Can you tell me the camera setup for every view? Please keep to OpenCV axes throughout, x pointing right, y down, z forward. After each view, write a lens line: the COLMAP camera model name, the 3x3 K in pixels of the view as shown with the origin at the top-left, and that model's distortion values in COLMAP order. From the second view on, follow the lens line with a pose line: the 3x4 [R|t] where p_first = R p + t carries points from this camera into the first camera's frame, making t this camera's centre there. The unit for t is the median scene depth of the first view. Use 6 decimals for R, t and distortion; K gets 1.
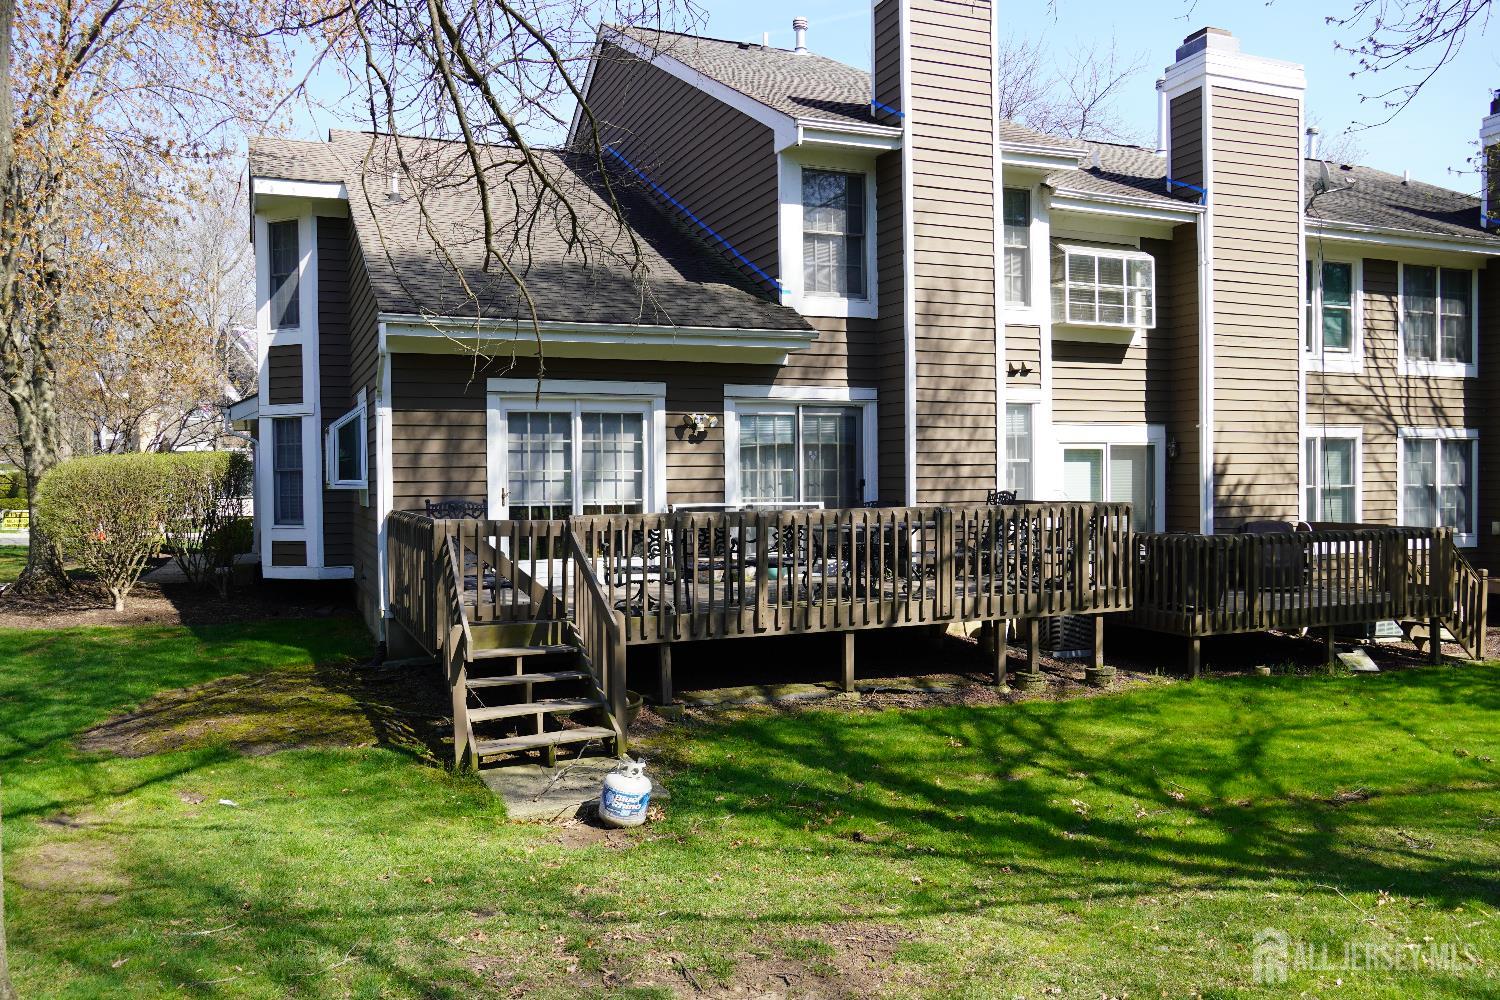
lens RADIAL K [[1120.3, 0, 750.0], [0, 1120.3, 500.0], [0, 0, 1]] dist [-0.026139, -0.001813]
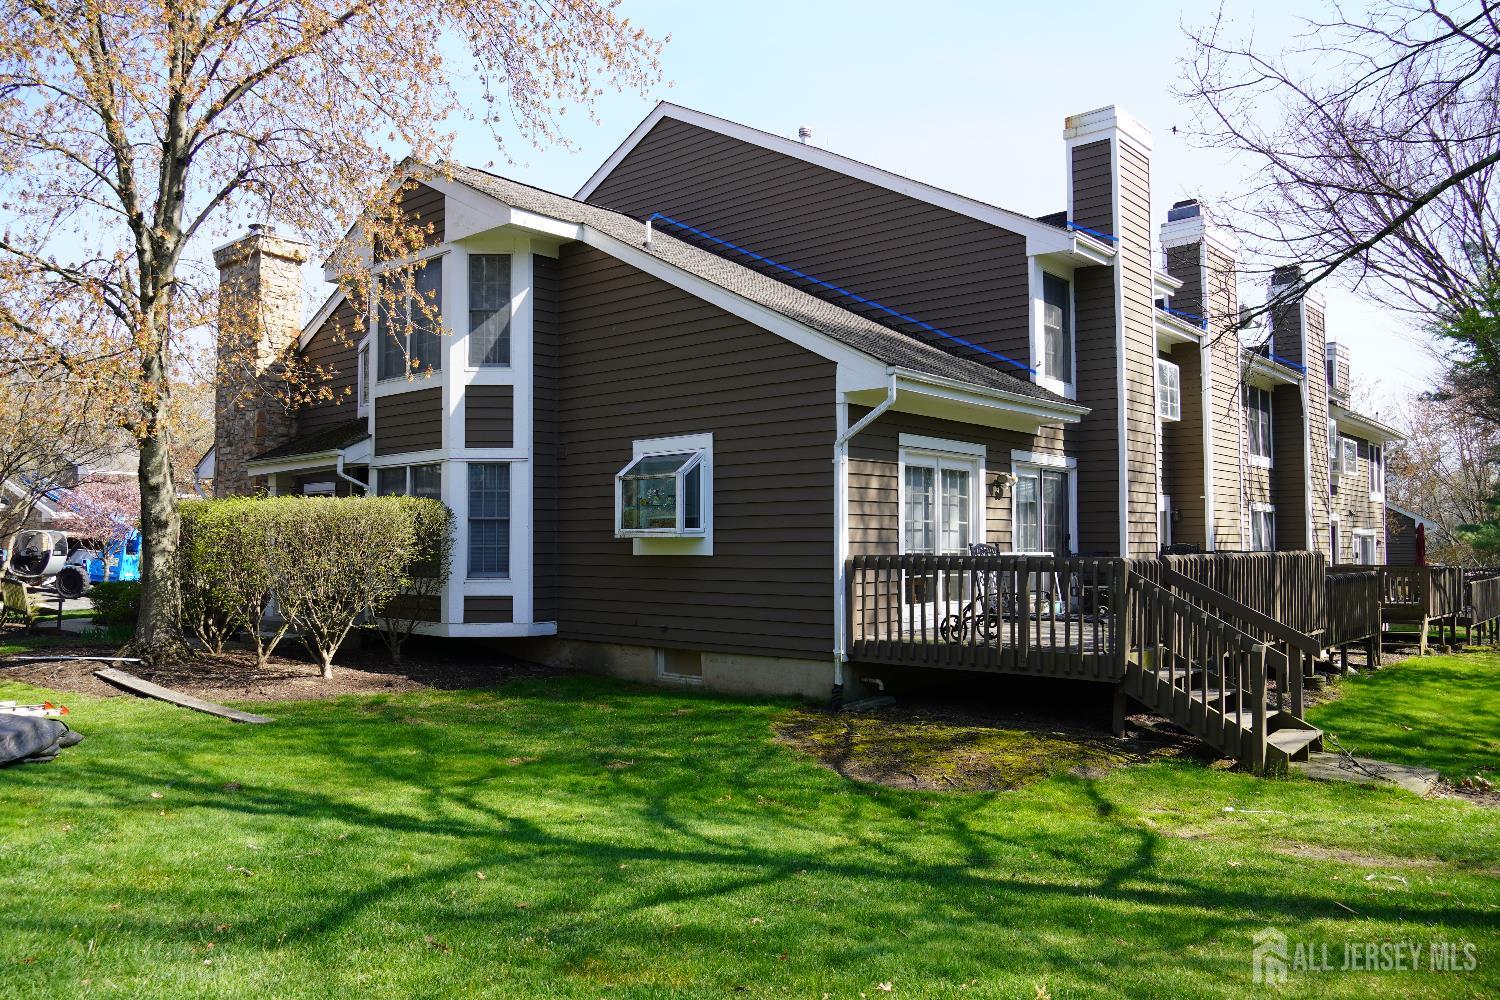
lens RADIAL K [[1120.3, 0, 750.0], [0, 1120.3, 500.0], [0, 0, 1]] dist [-0.026139, -0.001813]
pose [[0.896718, 0.026370, 0.441816, -0.754453], [0.003841, 0.997722, -0.067346, 0.025200], [-0.442585, 0.062088, 0.894574, 0.087303]]
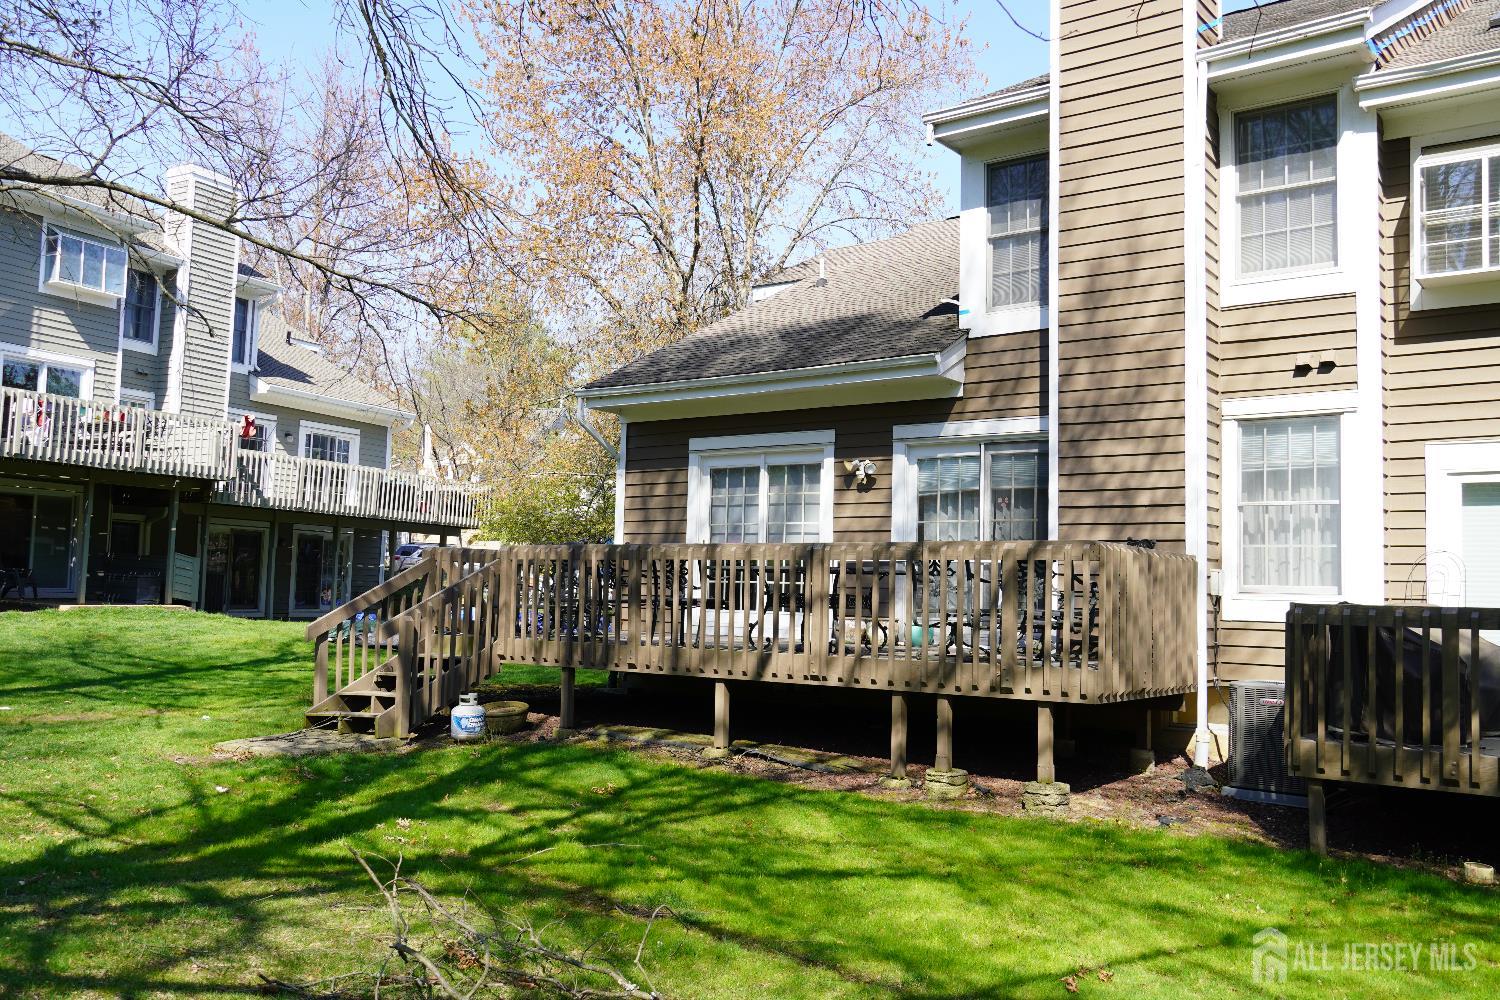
lens RADIAL K [[1294.4, 0, 750.0], [0, 1294.4, 500.0], [0, 0, 1]] dist [-0.000250, -0.000812]
pose [[0.514947, -0.038619, -0.856352, 0.788154], [-0.043568, 0.996515, -0.071138, 0.034630], [0.856114, 0.073942, 0.511469, 0.362873]]
